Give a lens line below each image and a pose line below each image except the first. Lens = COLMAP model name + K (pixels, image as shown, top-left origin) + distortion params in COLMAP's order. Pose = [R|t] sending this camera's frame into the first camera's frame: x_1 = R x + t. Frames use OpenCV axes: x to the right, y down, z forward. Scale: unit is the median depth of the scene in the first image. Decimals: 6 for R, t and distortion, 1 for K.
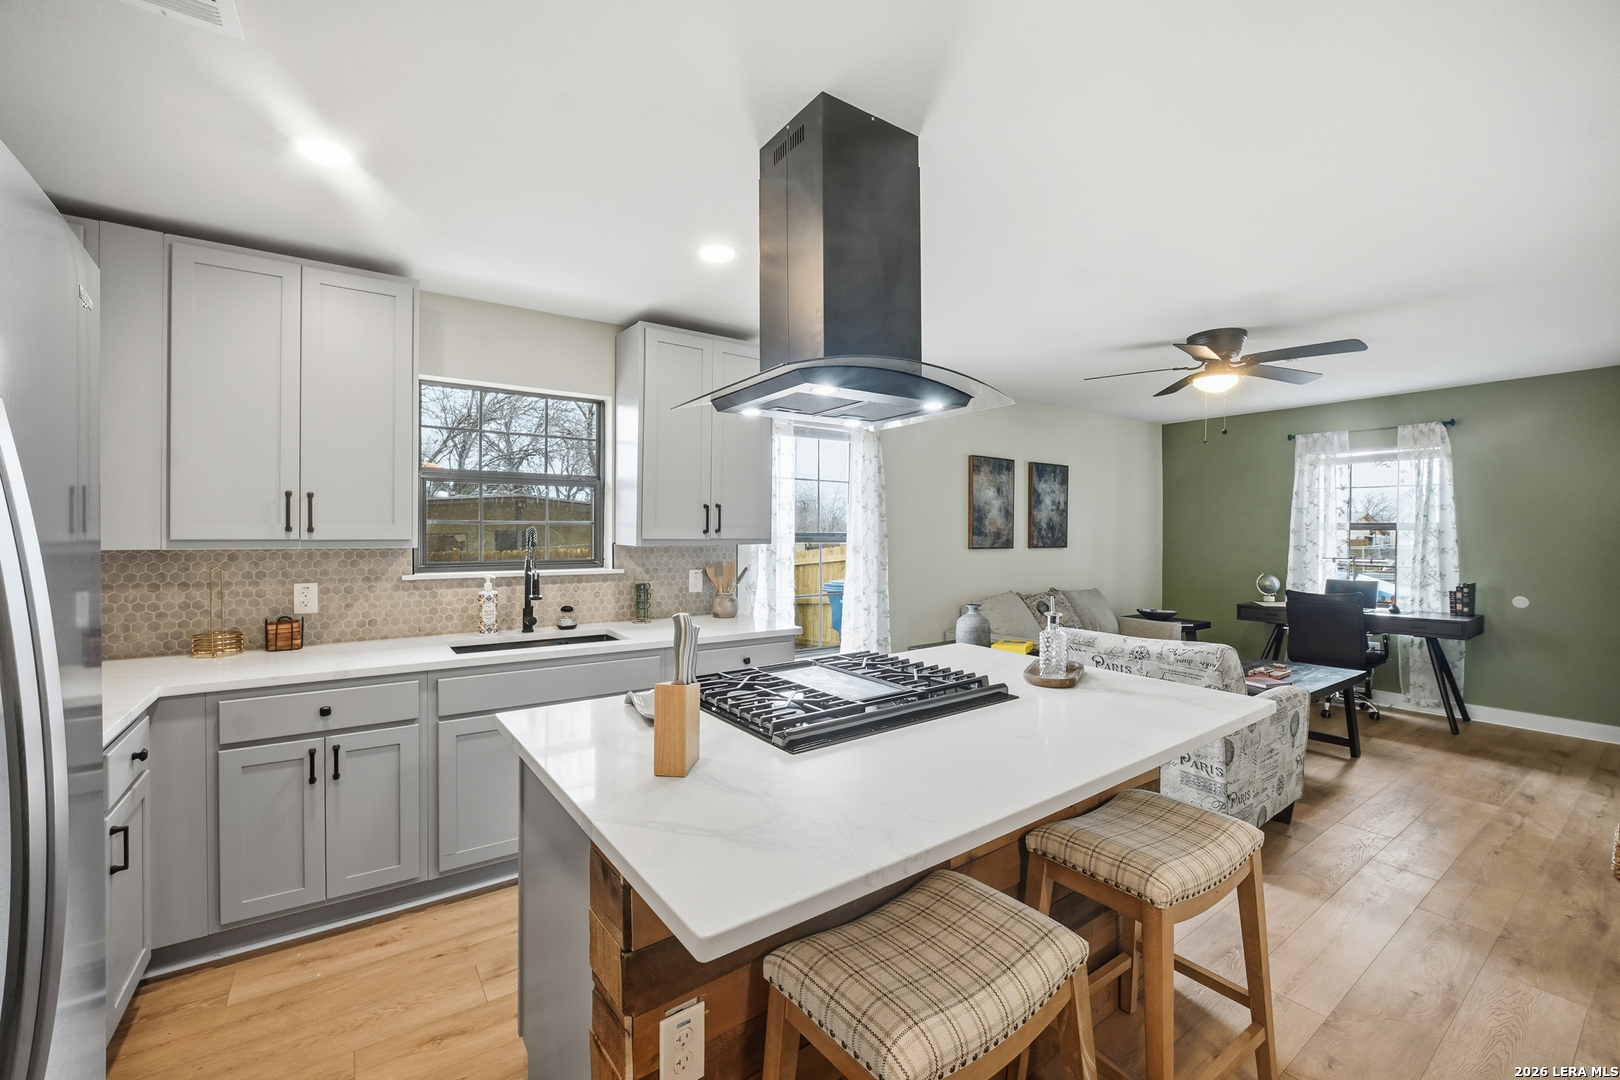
lens RADIAL K [[665.3, 0, 801.6], [0, 665.3, 536.1], [0, 0, 1]] dist [-0.017533, 0.001226]
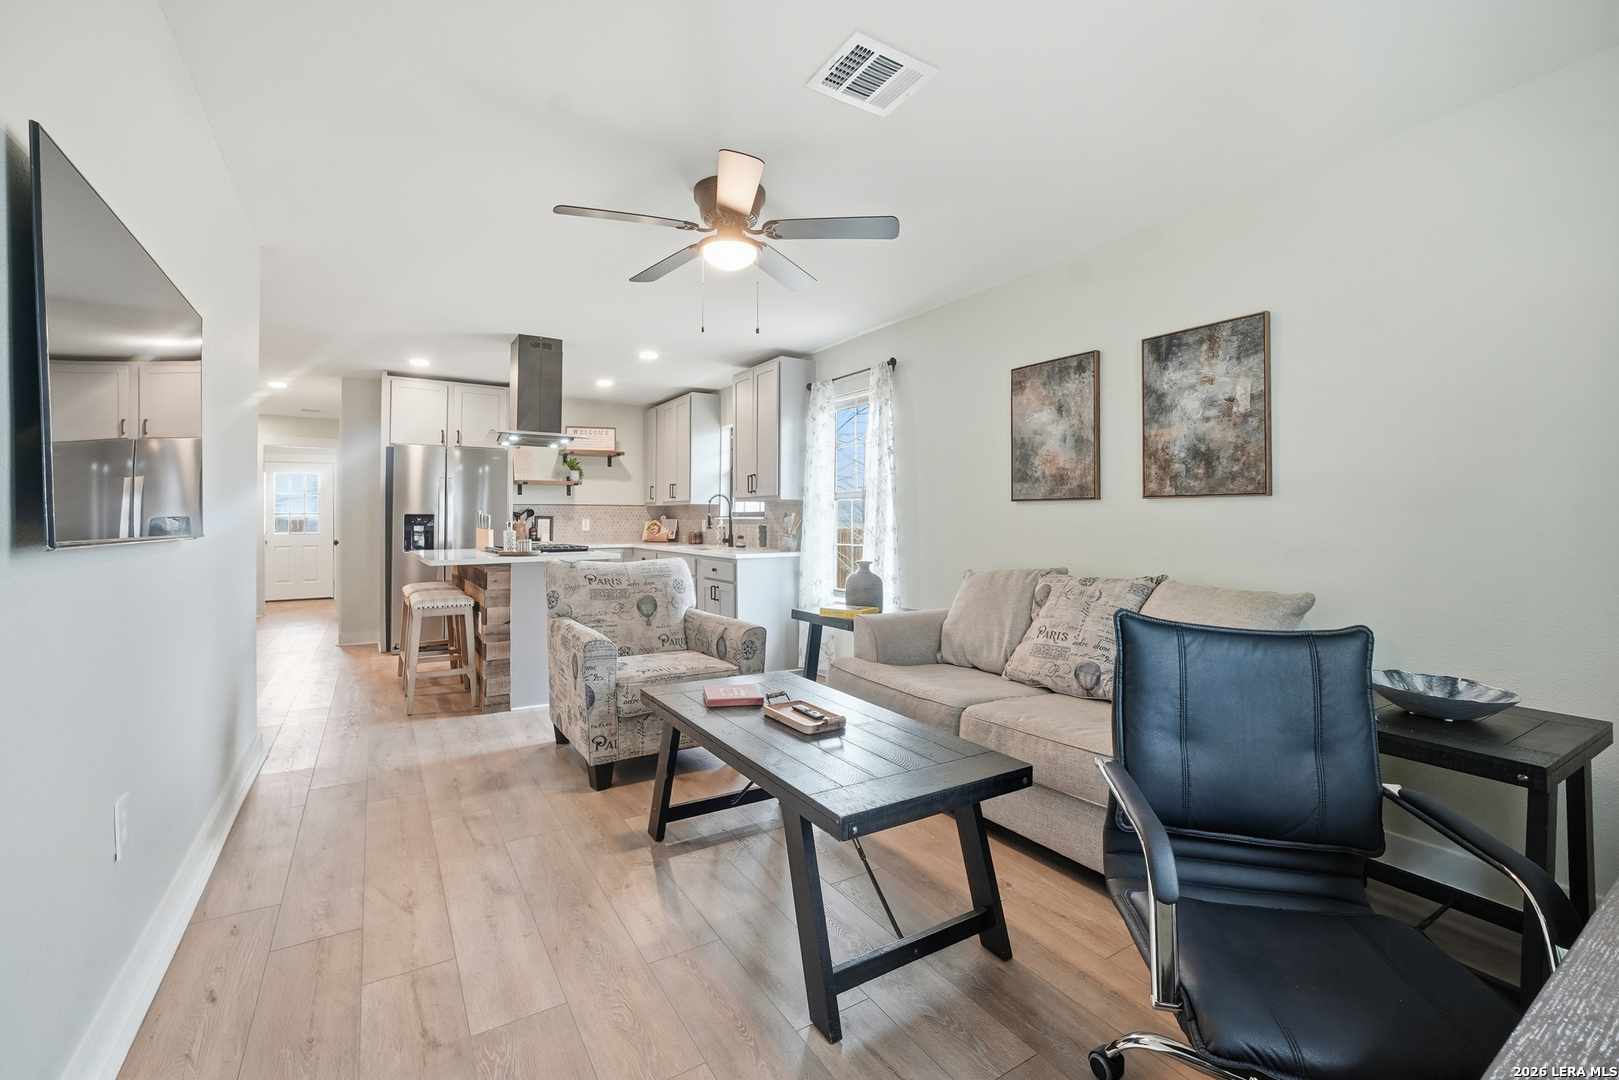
lens RADIAL K [[664.9, 0, 780.5], [0, 664.9, 515.3], [0, 0, 1]] dist [-0.017533, 0.001226]
pose [[-0.066079, -0.010285, -0.997761, 0.990479], [-0.009004, 0.999912, -0.009711, 0.043557], [0.997774, 0.008342, -0.066166, 0.813552]]
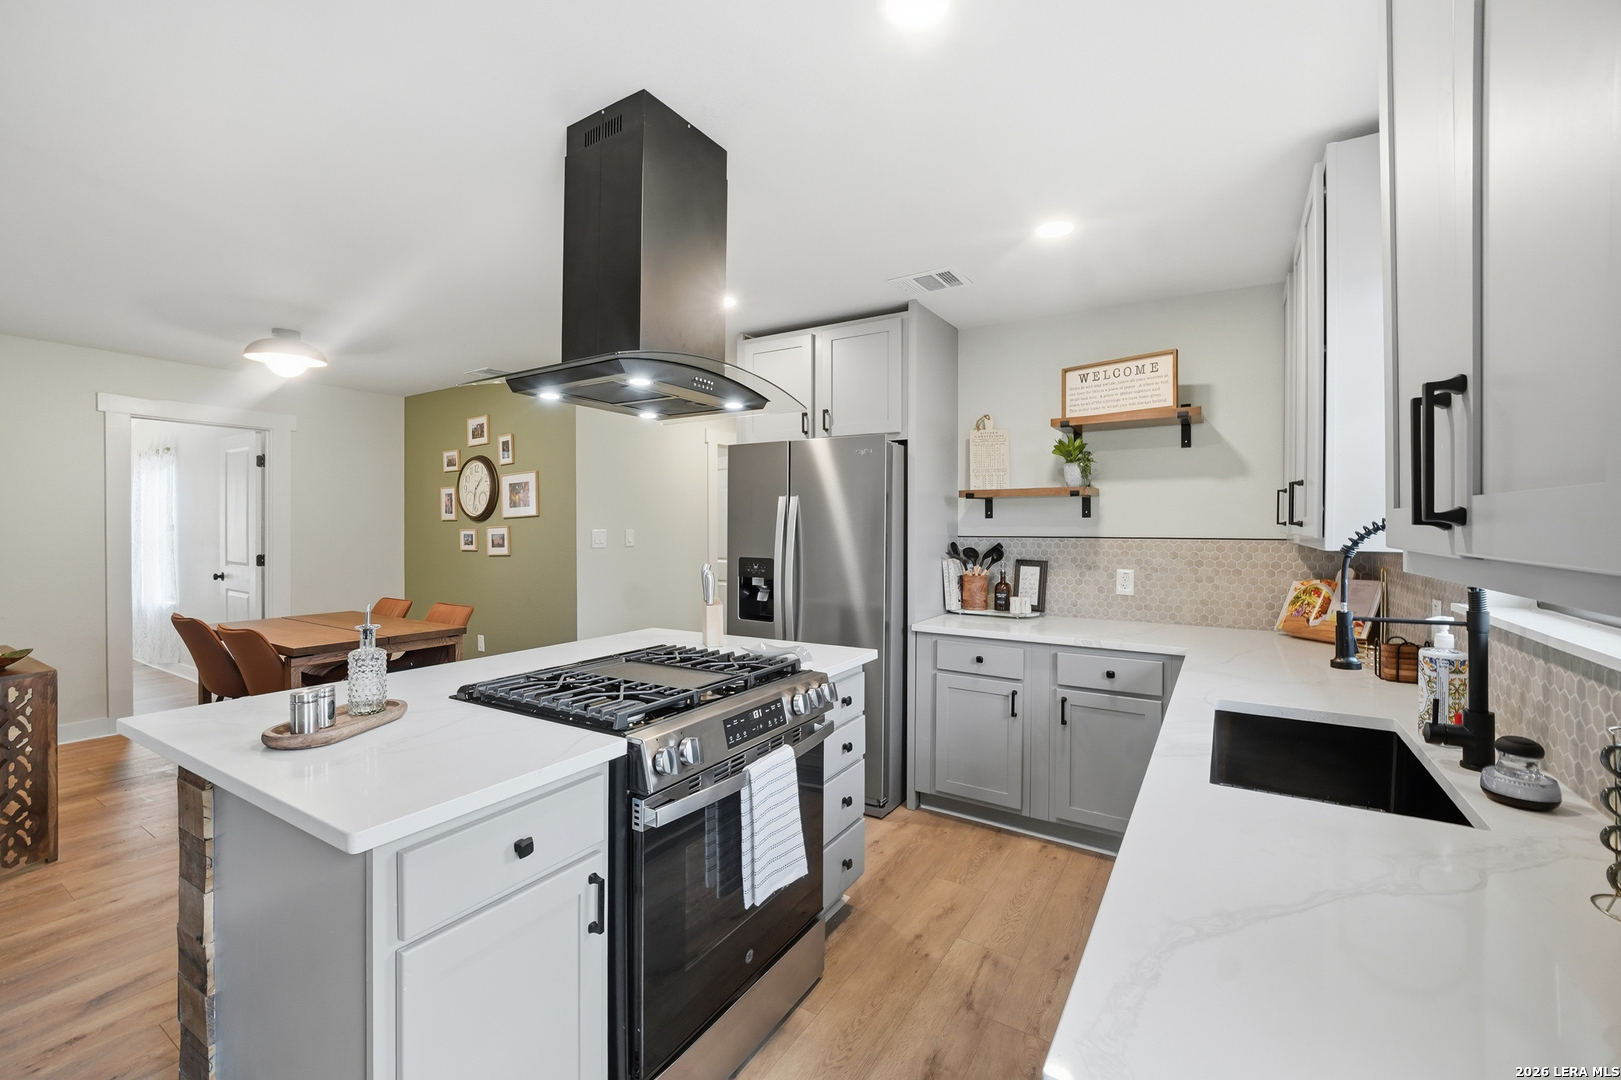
lens RADIAL K [[665.7, 0, 808.6], [0, 665.7, 525.2], [0, 0, 1]] dist [-0.017533, 0.001226]
pose [[-0.918675, -0.007283, -0.394948, 0.079418], [-0.009973, 0.999939, 0.004758, -0.003215], [0.394889, 0.008310, -0.918691, 0.766519]]
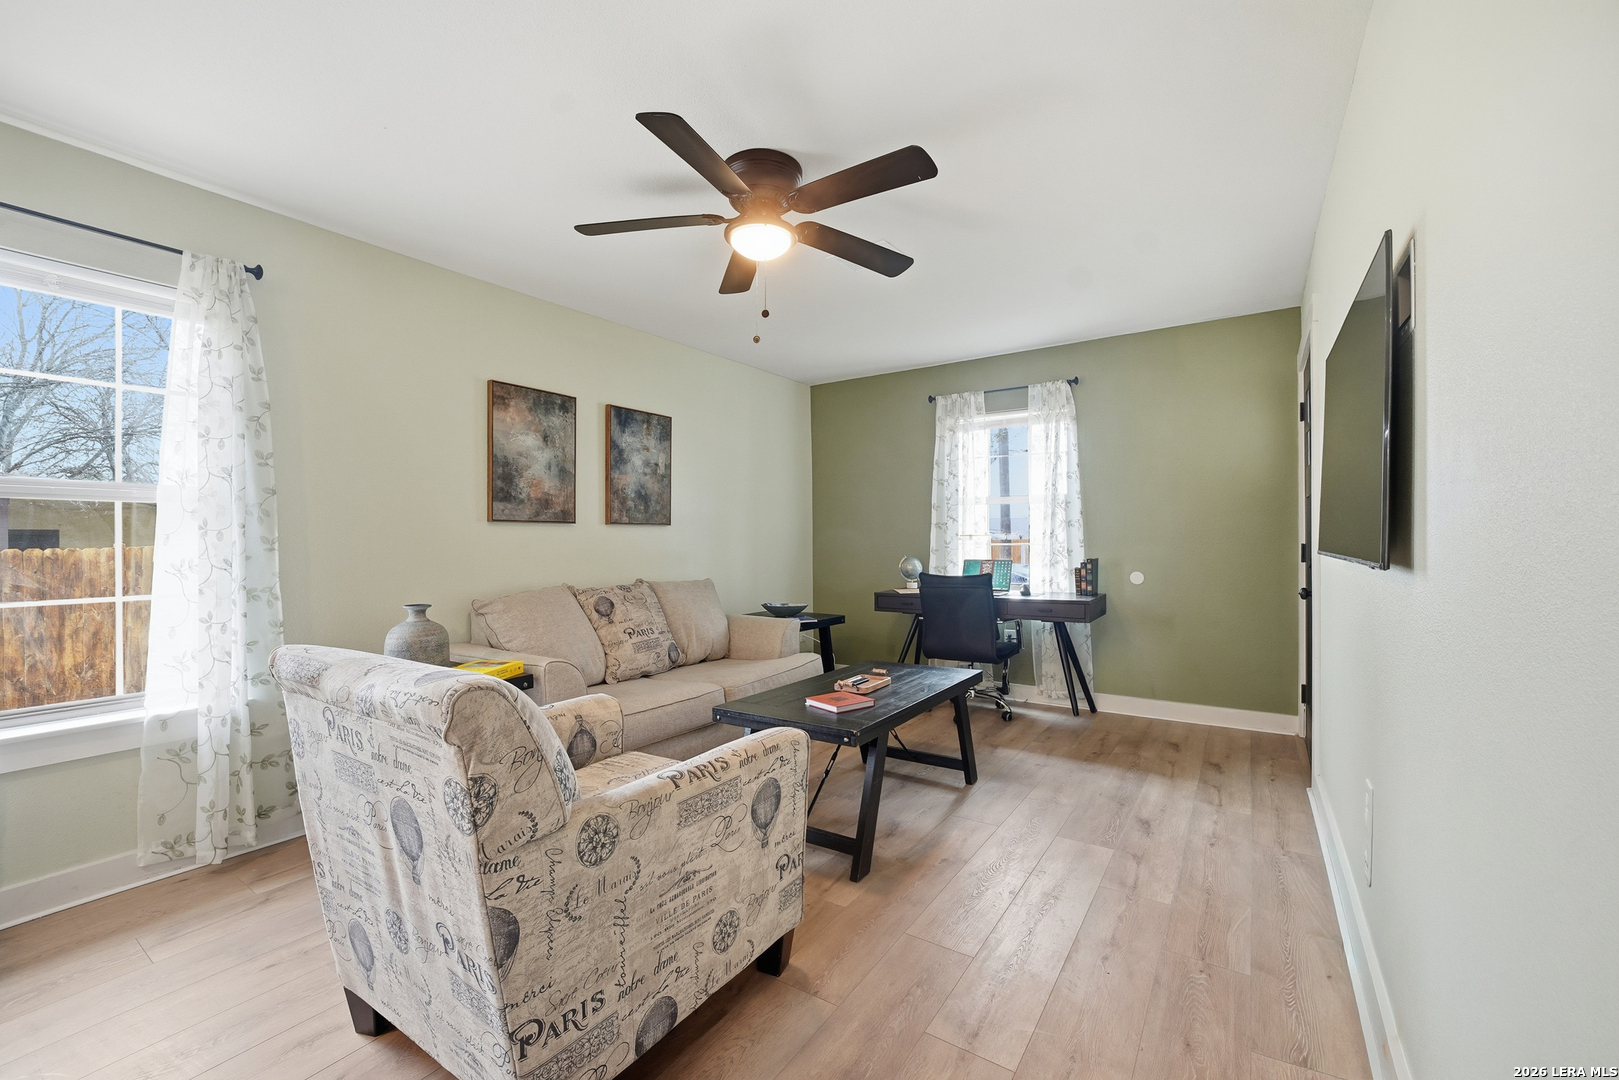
lens RADIAL K [[664.9, 0, 810.0], [0, 664.9, 536.0], [0, 0, 1]] dist [-0.017533, 0.001226]
pose [[0.933461, -0.006609, 0.358617, 0.320013], [0.009868, 0.999925, -0.007259, 0.041753], [-0.358542, 0.010315, 0.933457, 0.278301]]
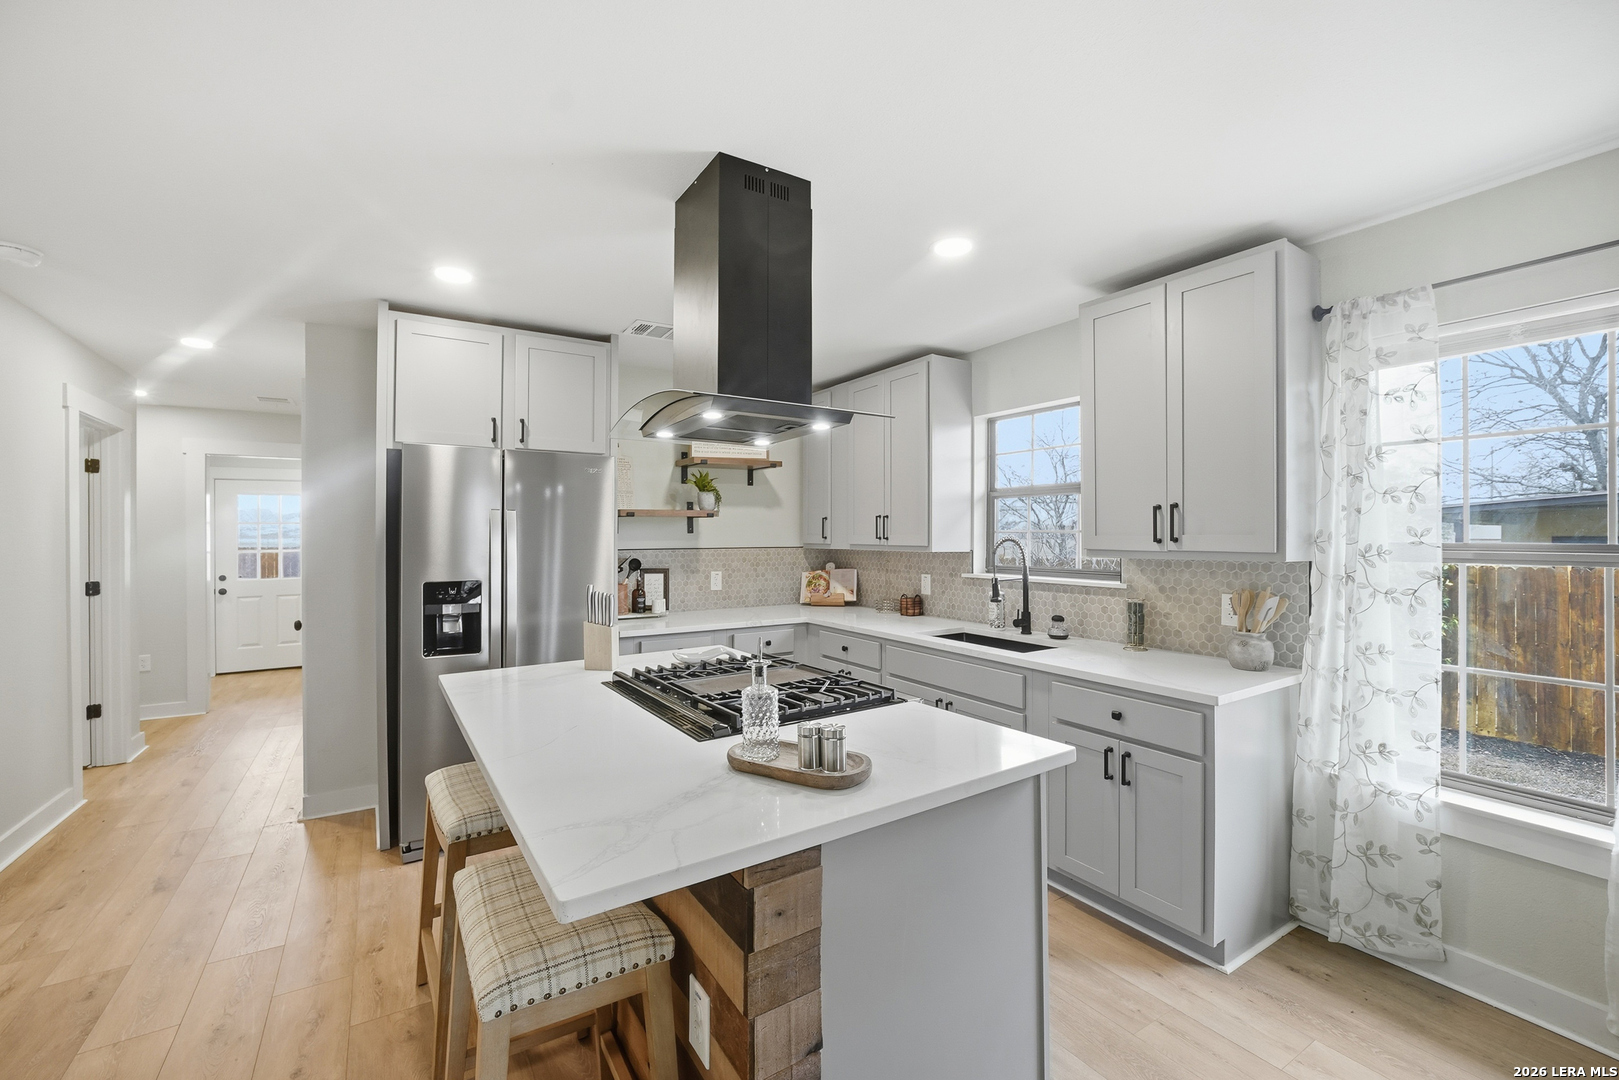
lens RADIAL K [[664.9, 0, 789.1], [0, 664.9, 533.0], [0, 0, 1]] dist [-0.017533, 0.001226]
pose [[-0.065376, -0.007553, -0.997832, 0.431931], [-0.005522, 0.999959, -0.007207, -0.005593], [0.997845, 0.005038, -0.065415, 0.434279]]
